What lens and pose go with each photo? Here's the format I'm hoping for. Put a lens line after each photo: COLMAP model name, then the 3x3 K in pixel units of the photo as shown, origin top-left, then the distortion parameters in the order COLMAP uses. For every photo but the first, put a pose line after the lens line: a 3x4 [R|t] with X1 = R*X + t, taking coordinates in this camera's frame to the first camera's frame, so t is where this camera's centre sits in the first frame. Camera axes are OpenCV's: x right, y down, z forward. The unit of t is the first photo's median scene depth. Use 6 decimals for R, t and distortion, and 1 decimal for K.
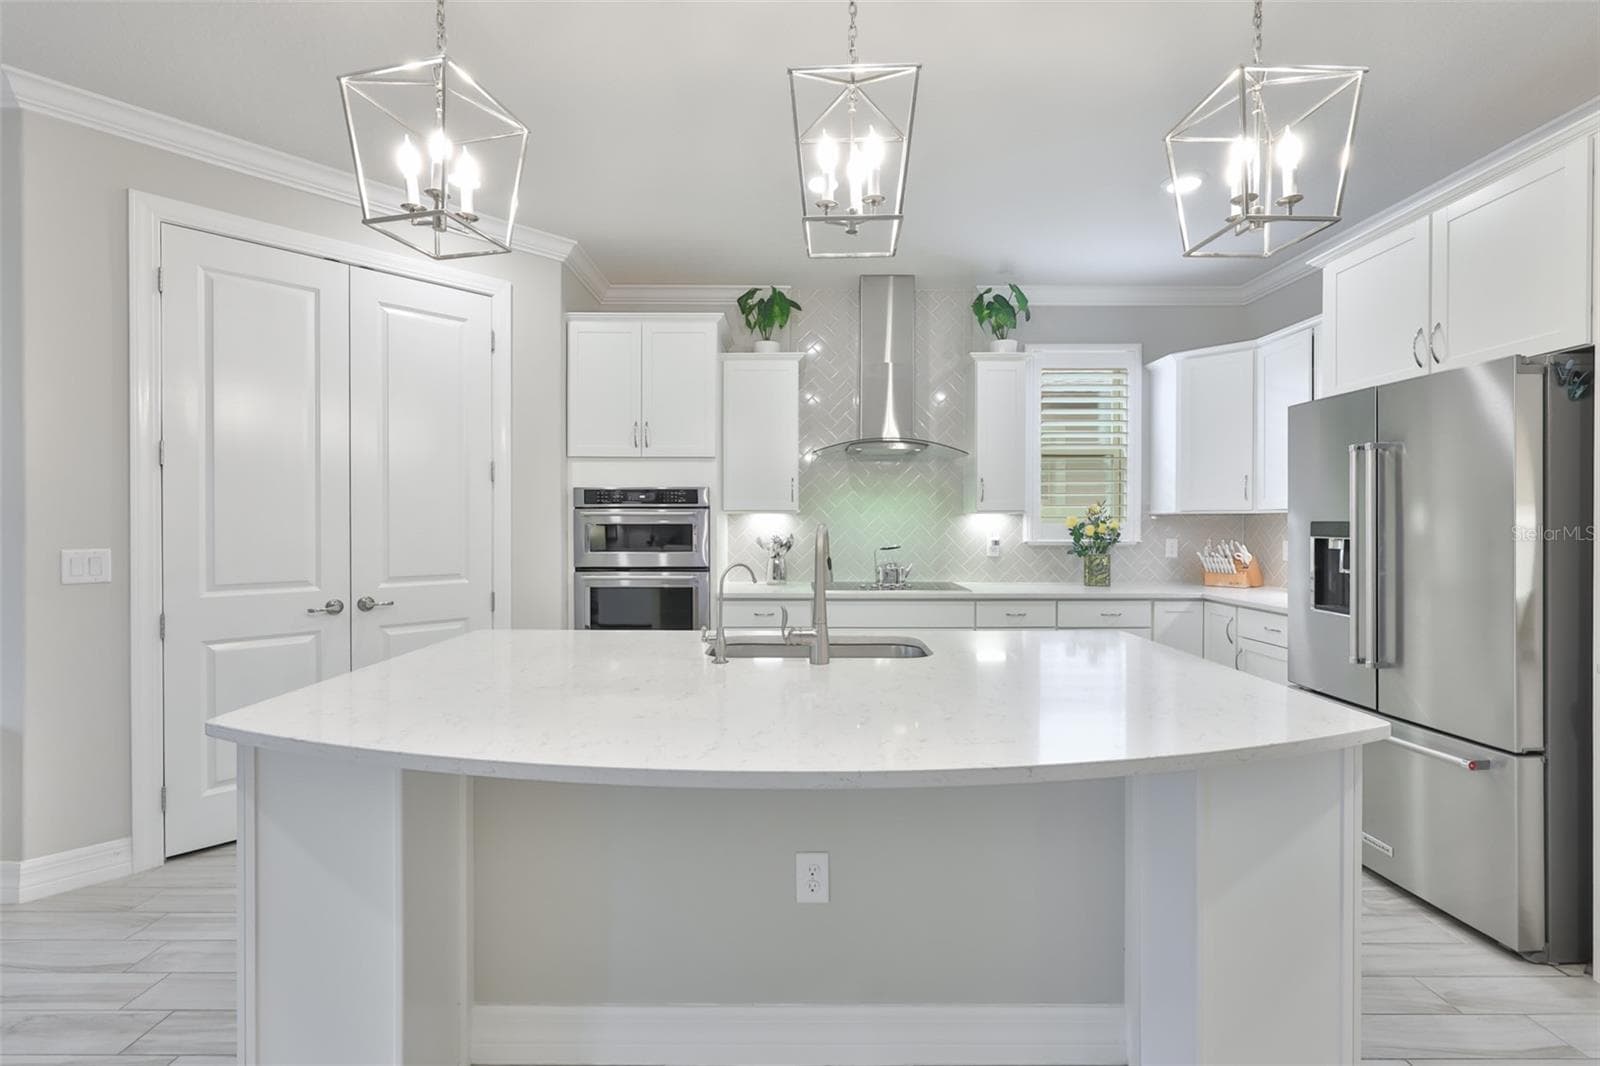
lens RADIAL K [[680.8, 0, 810.9], [0, 680.8, 528.3], [0, 0, 1]] dist [0.000649, -0.000360]
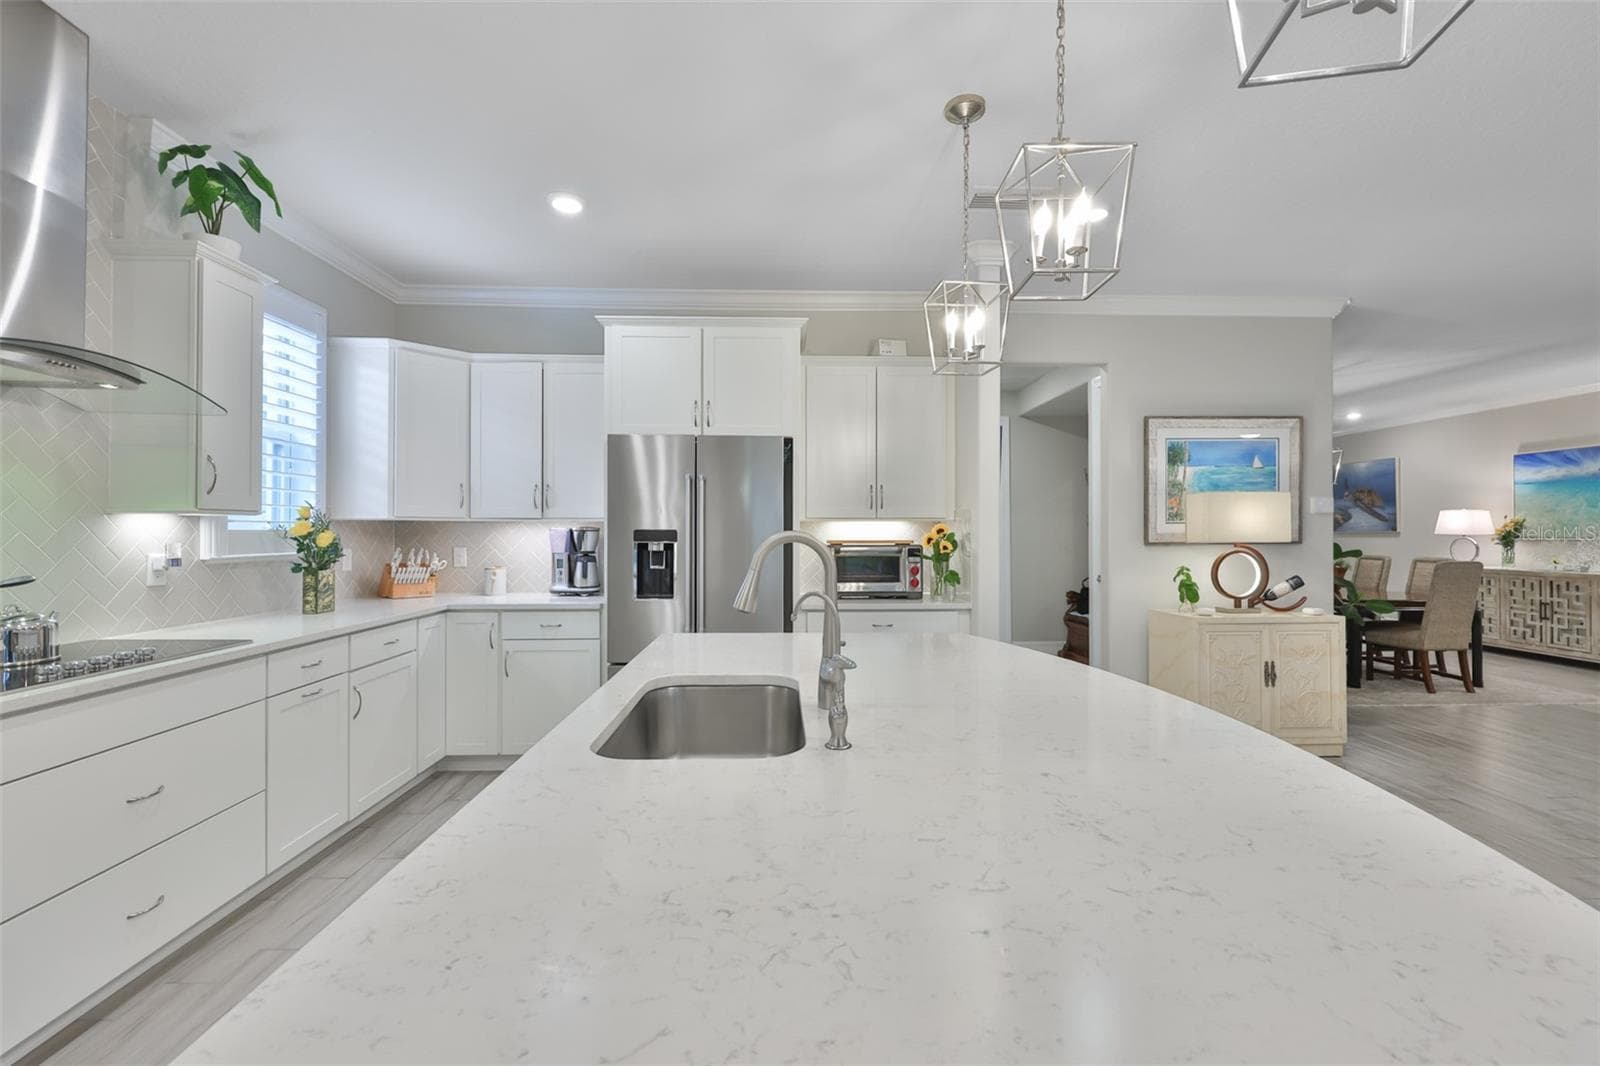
lens RADIAL K [[680.8, 0, 796.3], [0, 680.8, 528.8], [0, 0, 1]] dist [0.000649, -0.000360]
pose [[-0.024941, 0.005276, 0.999675, -0.382596], [0.005341, 0.999973, -0.005144, -0.002745], [-0.999675, 0.005211, -0.024968, 0.521381]]
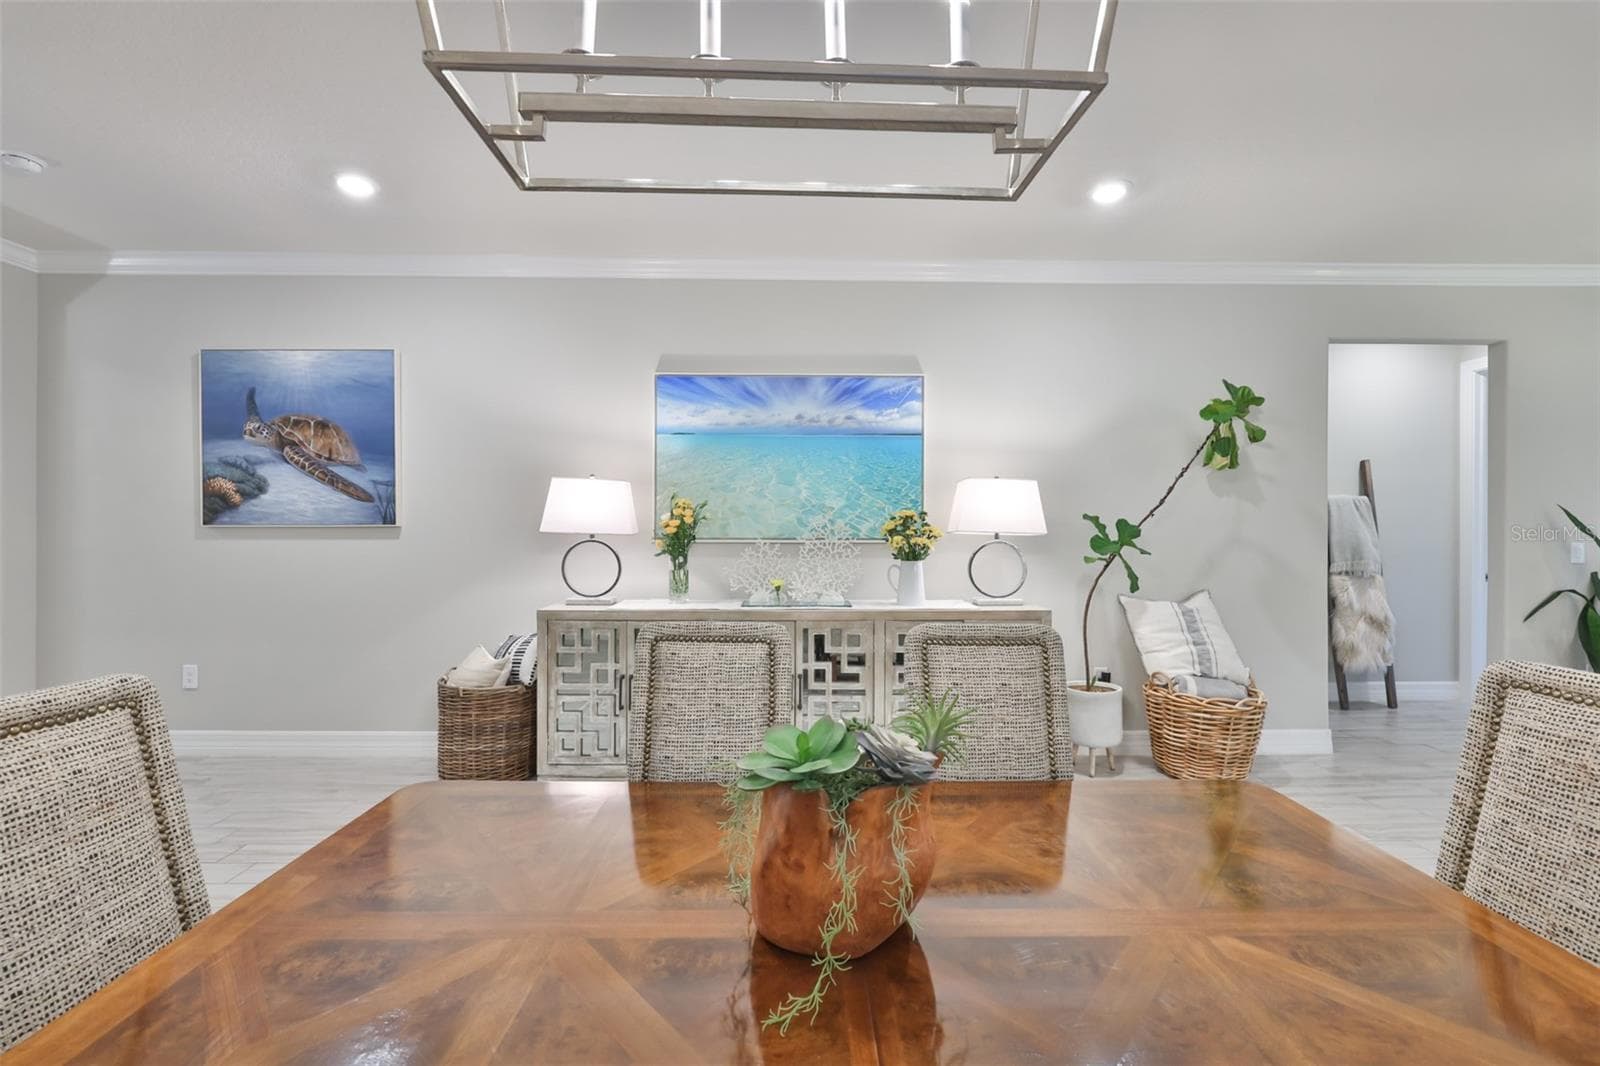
lens RADIAL K [[680.8, 0, 803.9], [0, 680.8, 532.7], [0, 0, 1]] dist [0.000649, -0.000360]
pose [[-0.999903, -0.003320, -0.013527, 1.306362], [-0.003516, 0.999889, 0.014450, 0.000202], [0.013477, 0.014497, -0.999804, -0.592622]]
